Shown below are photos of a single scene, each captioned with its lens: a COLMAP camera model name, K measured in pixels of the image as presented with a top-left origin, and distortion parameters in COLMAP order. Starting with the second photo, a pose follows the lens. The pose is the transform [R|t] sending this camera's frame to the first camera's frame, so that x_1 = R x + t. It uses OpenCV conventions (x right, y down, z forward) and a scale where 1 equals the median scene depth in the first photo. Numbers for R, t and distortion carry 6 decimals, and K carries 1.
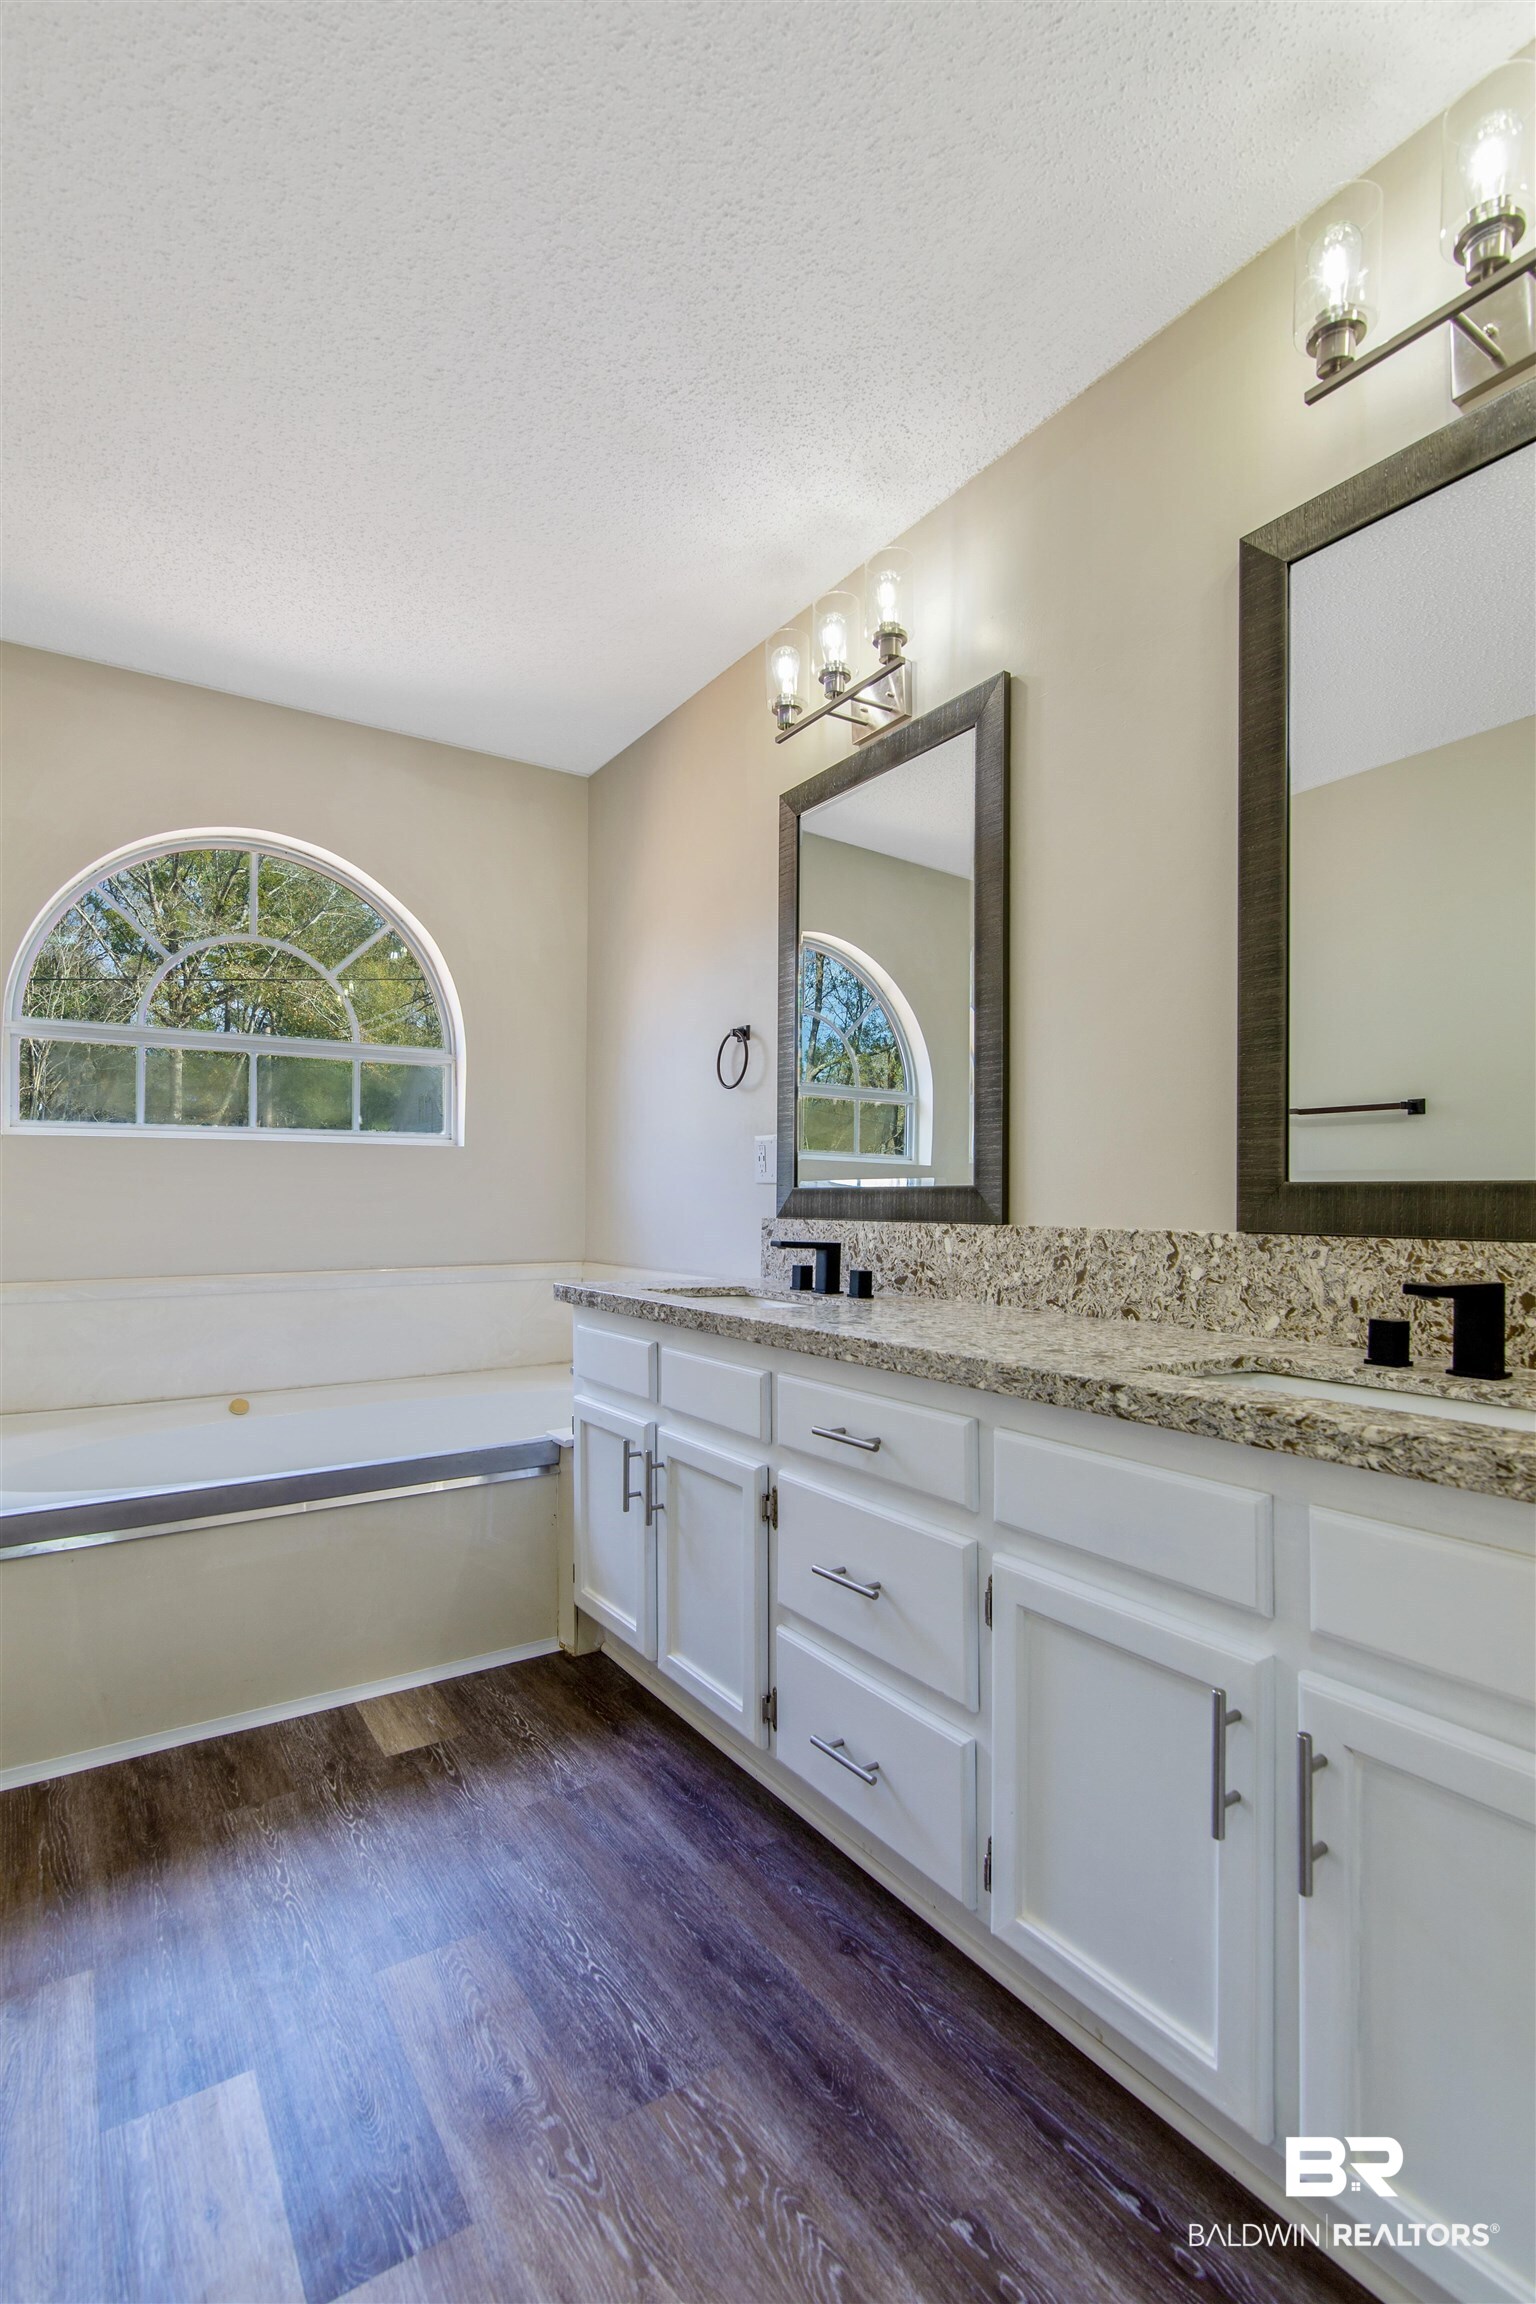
lens RADIAL K [[1069.1, 0, 769.7], [0, 1069.1, 1189.5], [0, 0, 1]] dist [-0.001516, 0.000536]
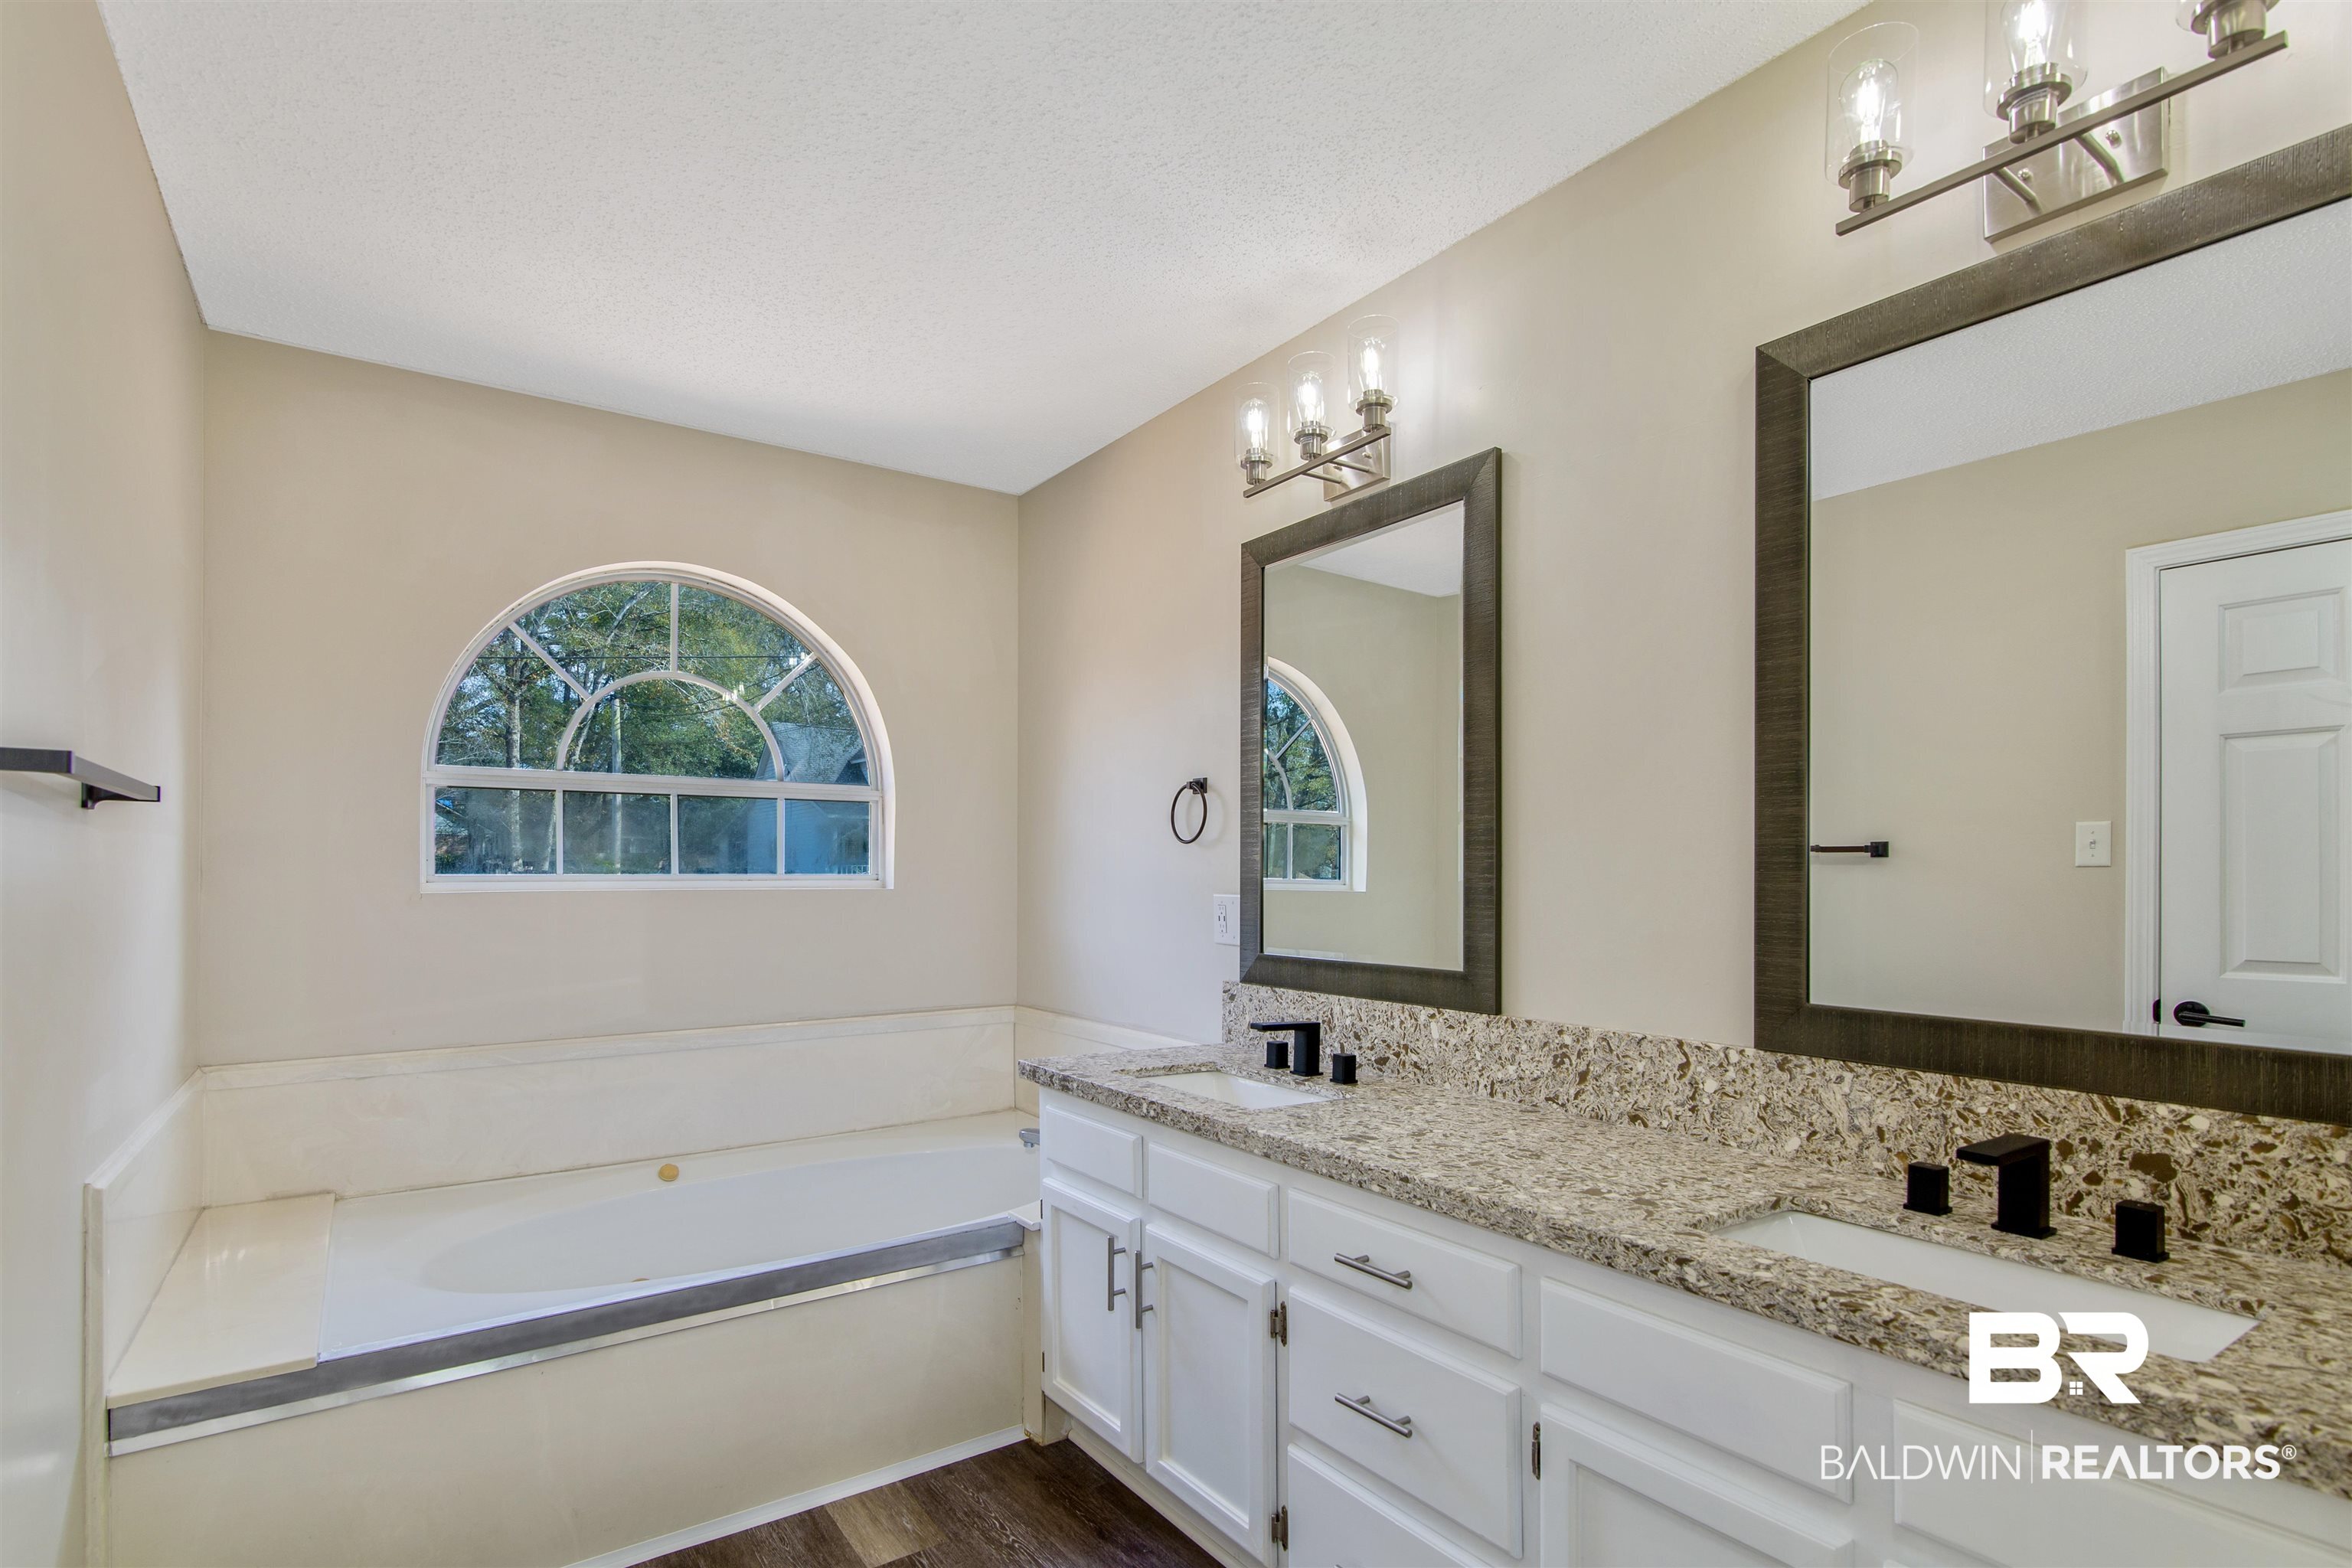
lens RADIAL K [[1135.3, 0, 1173.4], [0, 1135.3, 868.7], [0, 0, 1]] dist [0.000081, -0.000804]
pose [[0.999728, -0.001882, 0.023249, -0.103828], [0.001767, 0.999986, 0.004961, -0.109090], [-0.023258, -0.004918, 0.999717, -0.034714]]
